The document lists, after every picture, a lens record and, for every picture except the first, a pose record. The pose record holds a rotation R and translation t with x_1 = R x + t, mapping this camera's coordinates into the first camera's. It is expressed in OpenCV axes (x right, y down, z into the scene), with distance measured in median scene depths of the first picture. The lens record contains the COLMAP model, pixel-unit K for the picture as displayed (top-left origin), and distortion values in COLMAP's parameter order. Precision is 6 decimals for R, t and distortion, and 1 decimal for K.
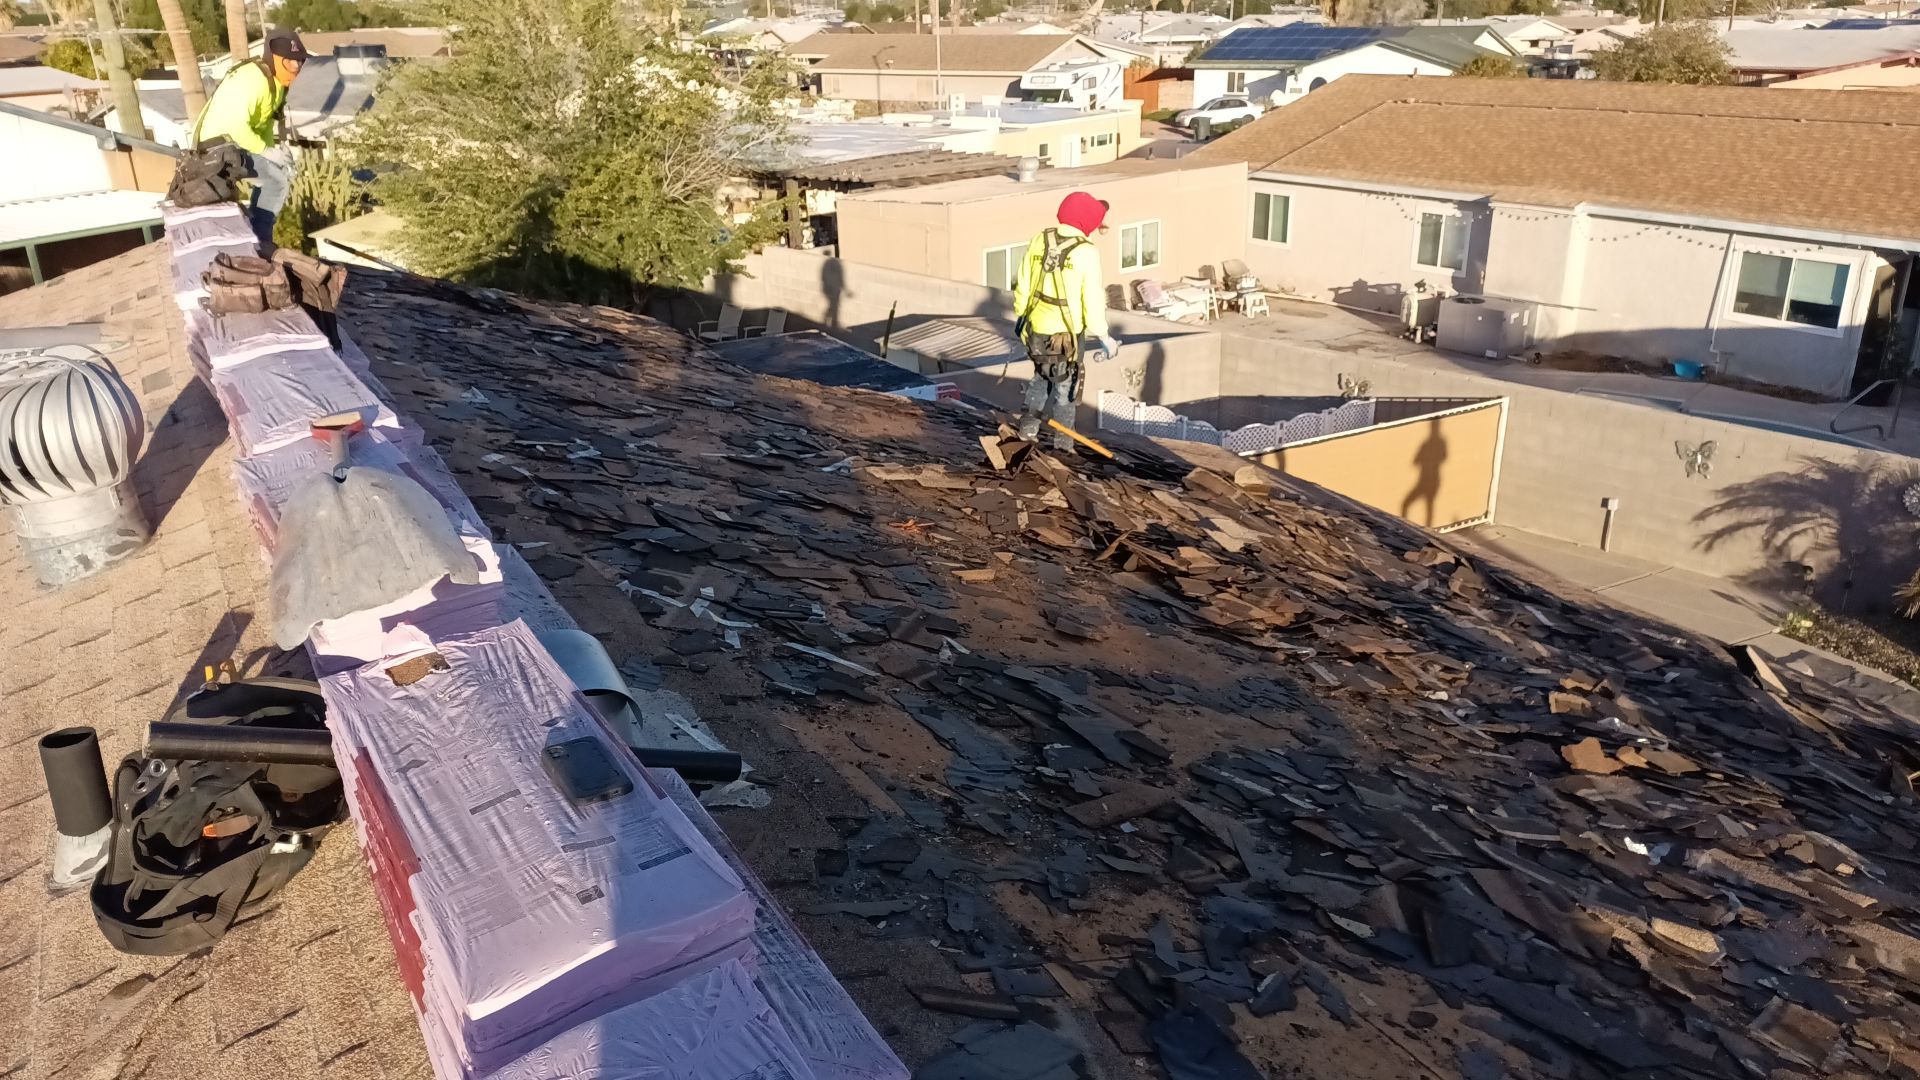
lens RADIAL K [[1469.8, 0, 960.0], [0, 1469.8, 540.0], [0, 0, 1]] dist [0.027237, -0.004235]
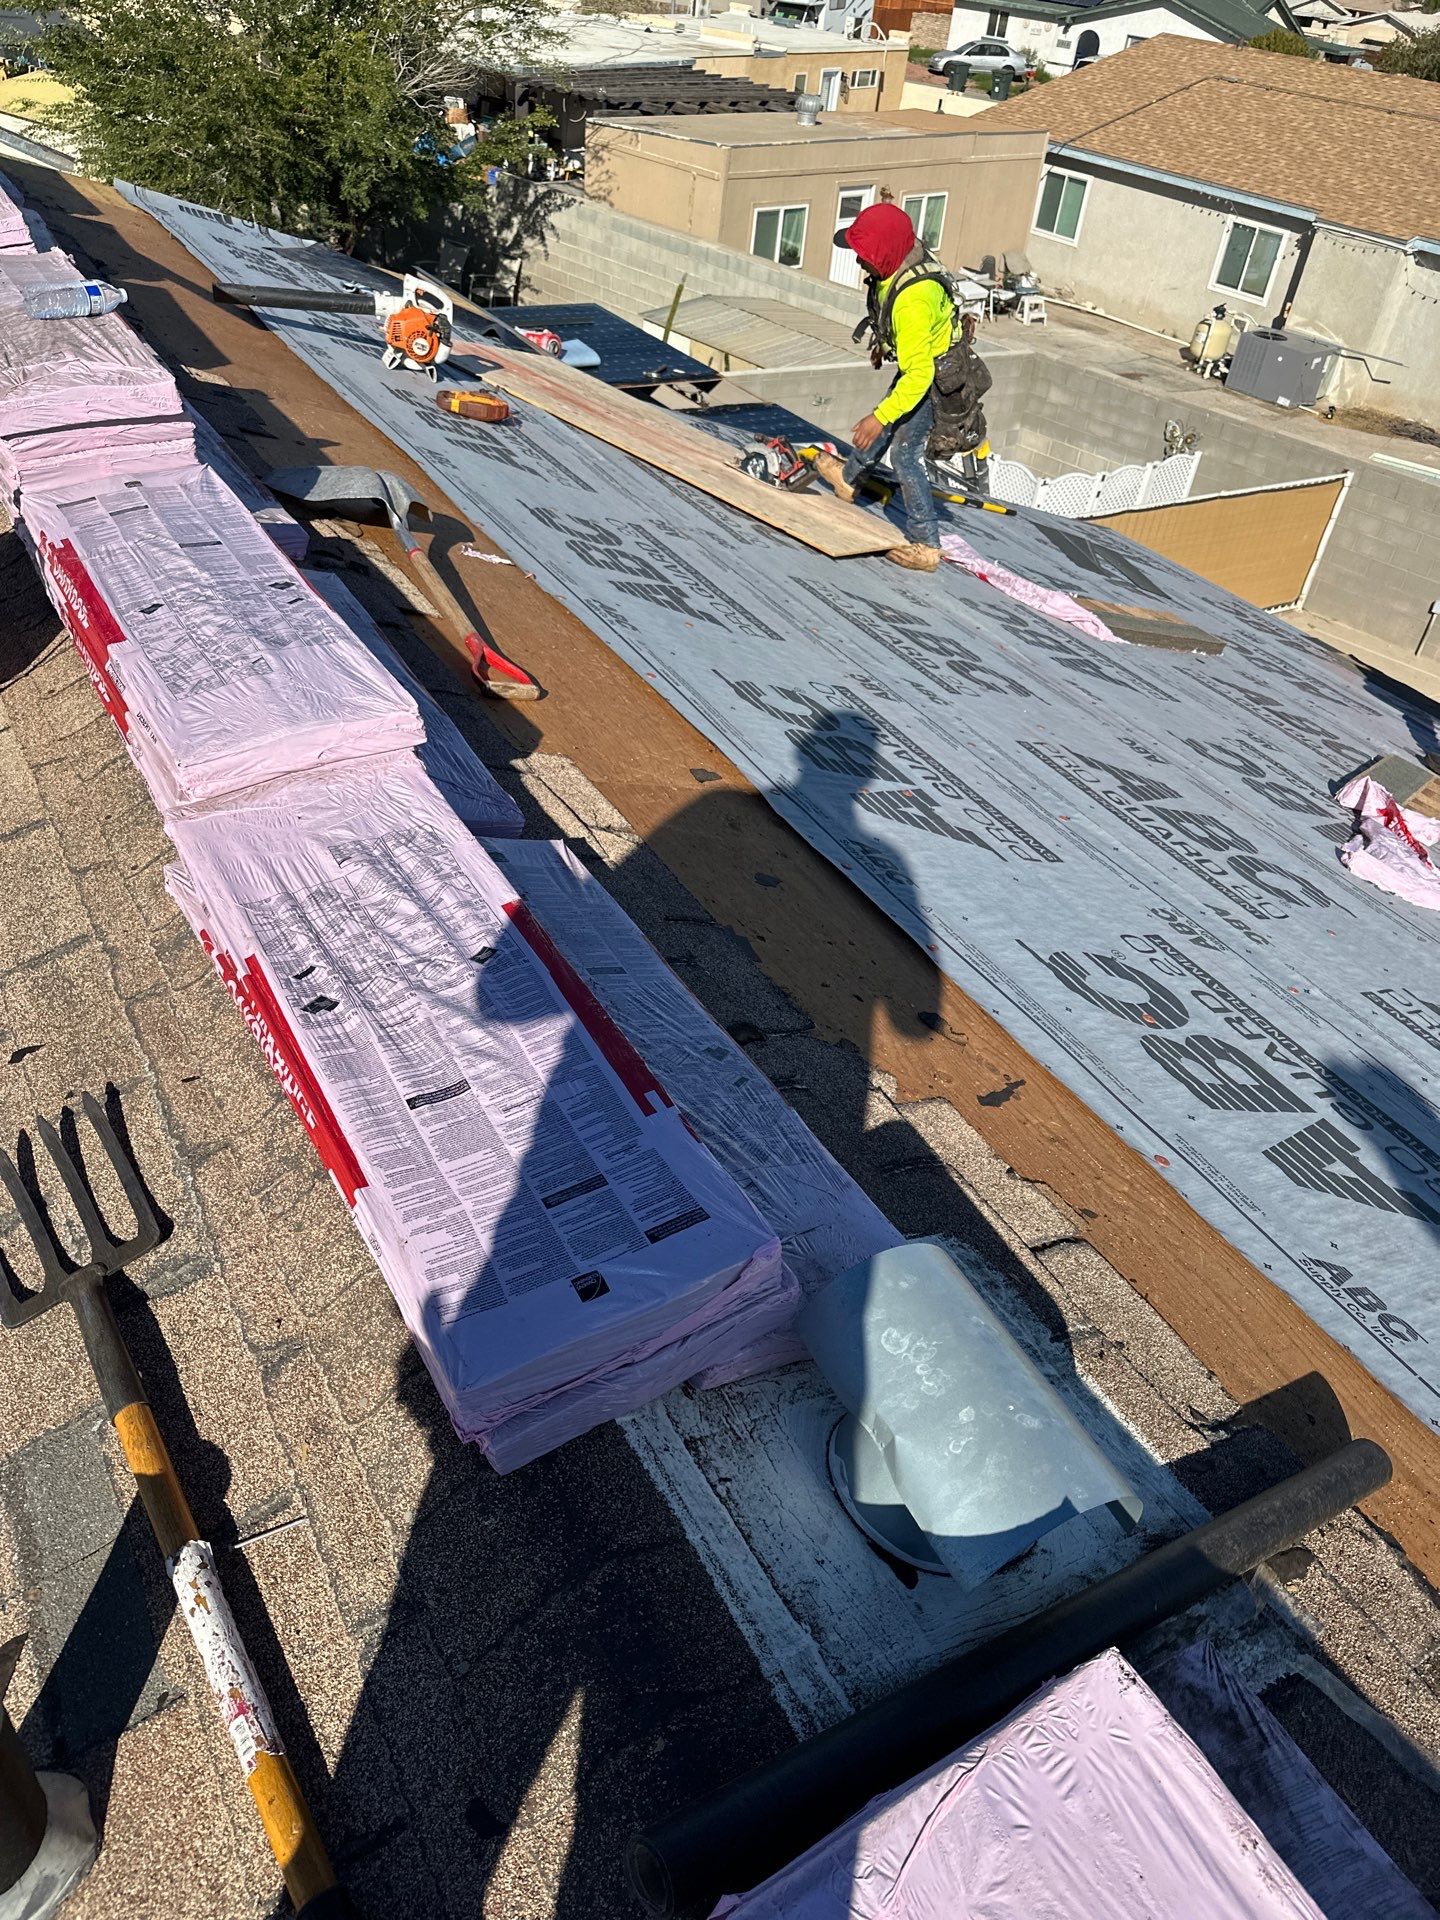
lens RADIAL K [[1378.1, 0, 720.0], [0, 1378.1, 960.0], [0, 0, 1]] dist [-0.009402, -0.004658]
pose [[0.992726, 0.066575, 0.100314, -0.051130], [-0.094723, 0.946190, 0.309437, -0.023305], [-0.074316, -0.316689, 0.945614, 0.080215]]
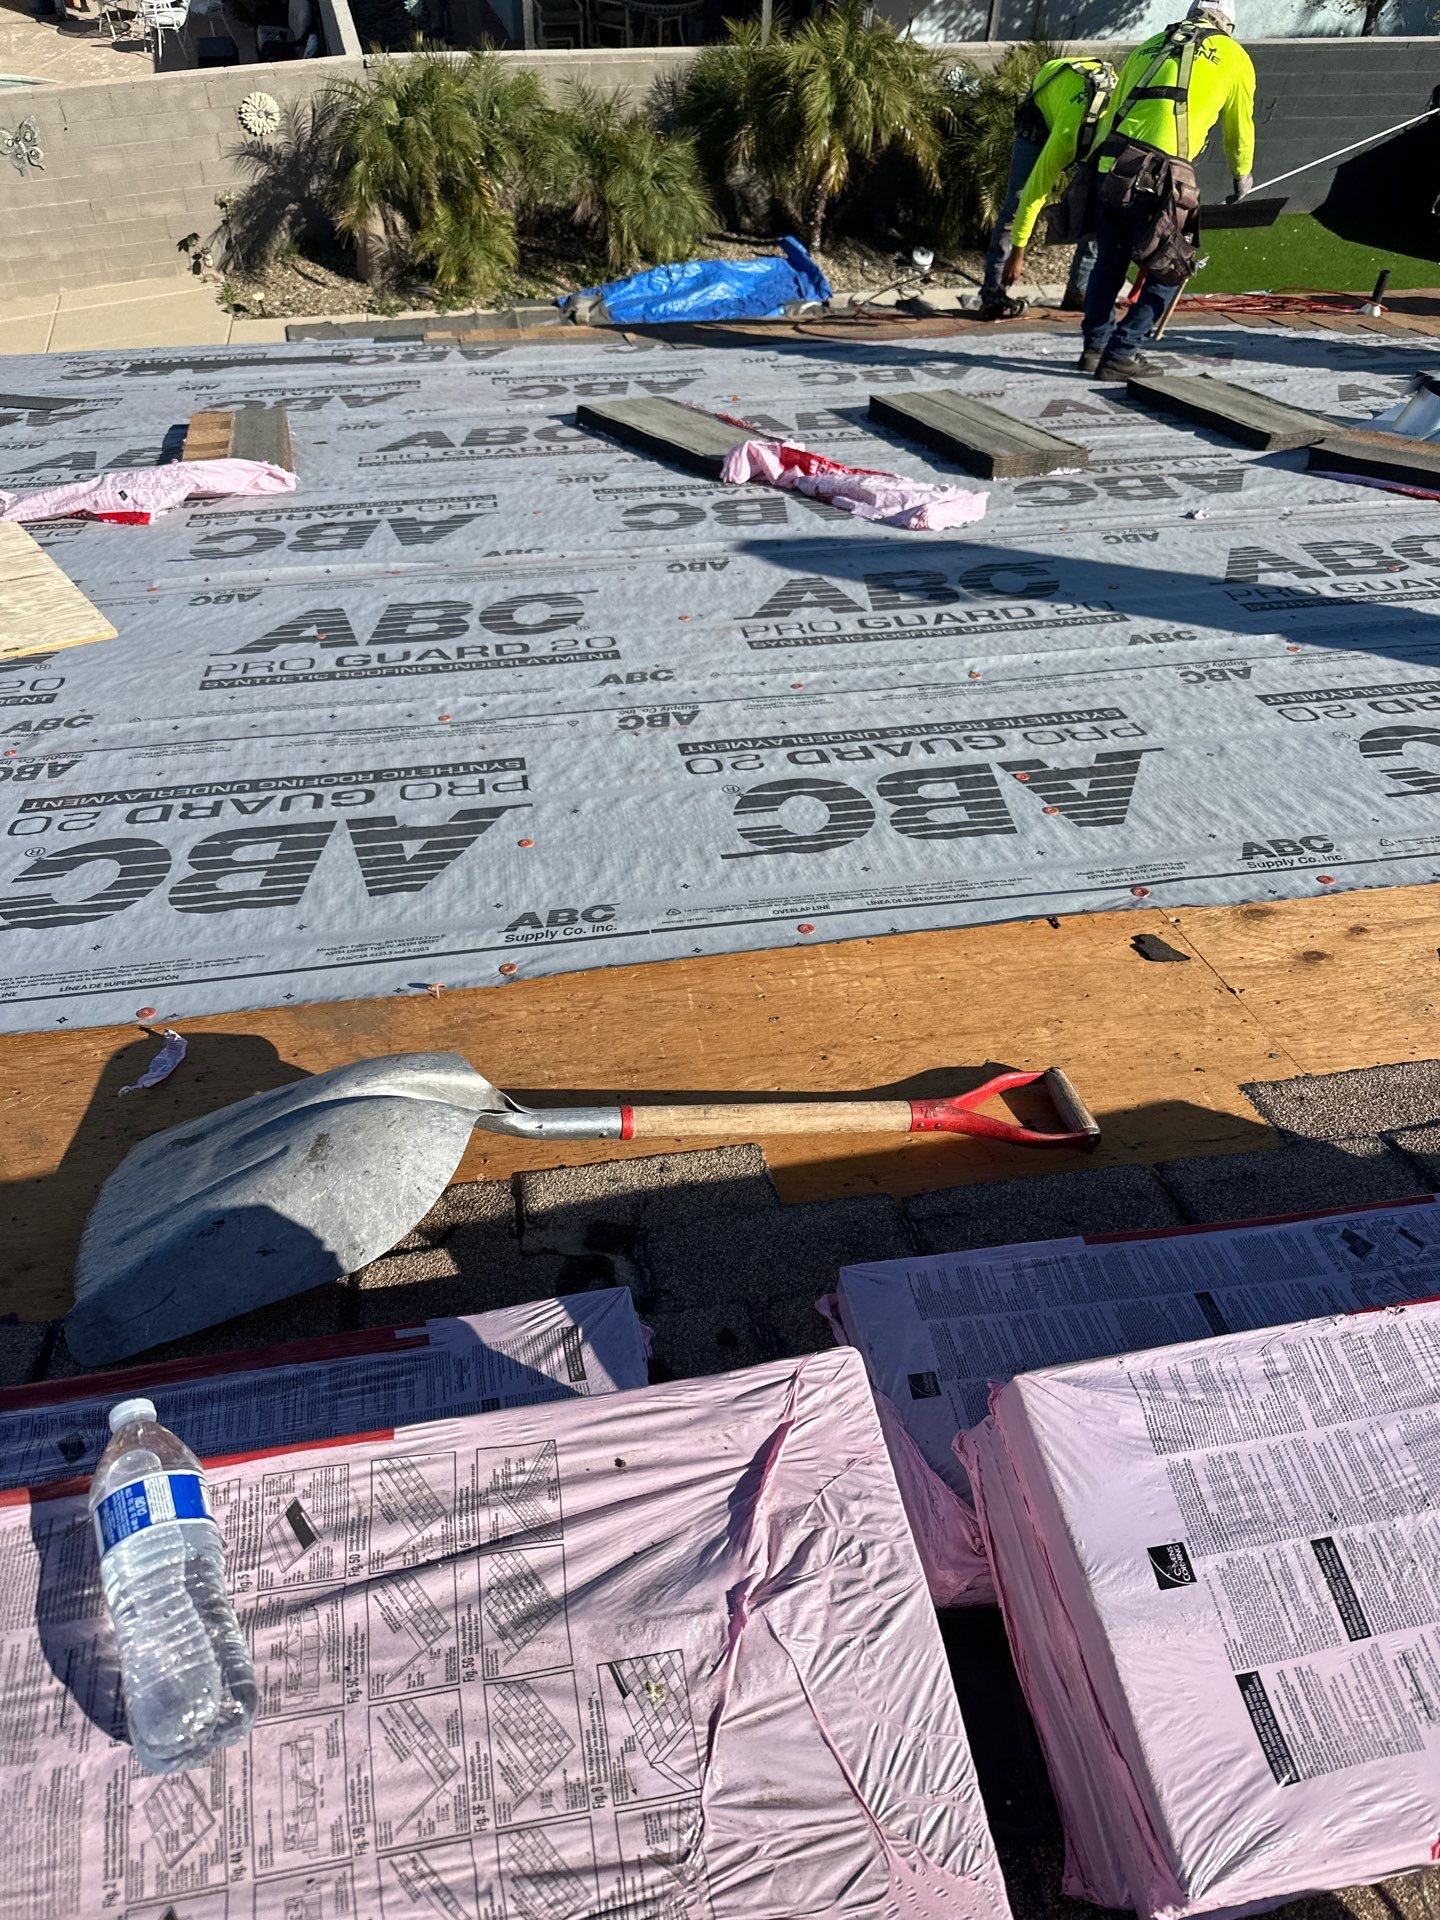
lens RADIAL K [[1590.2, 0, 720.0], [0, 1590.2, 960.0], [0, 0, 1]] dist [-0.001384, -0.001074]
pose [[0.353821, -0.654420, 0.668240, -0.154963], [0.311081, 0.756120, 0.575770, -0.086348], [-0.882065, 0.004157, 0.471109, 0.270734]]
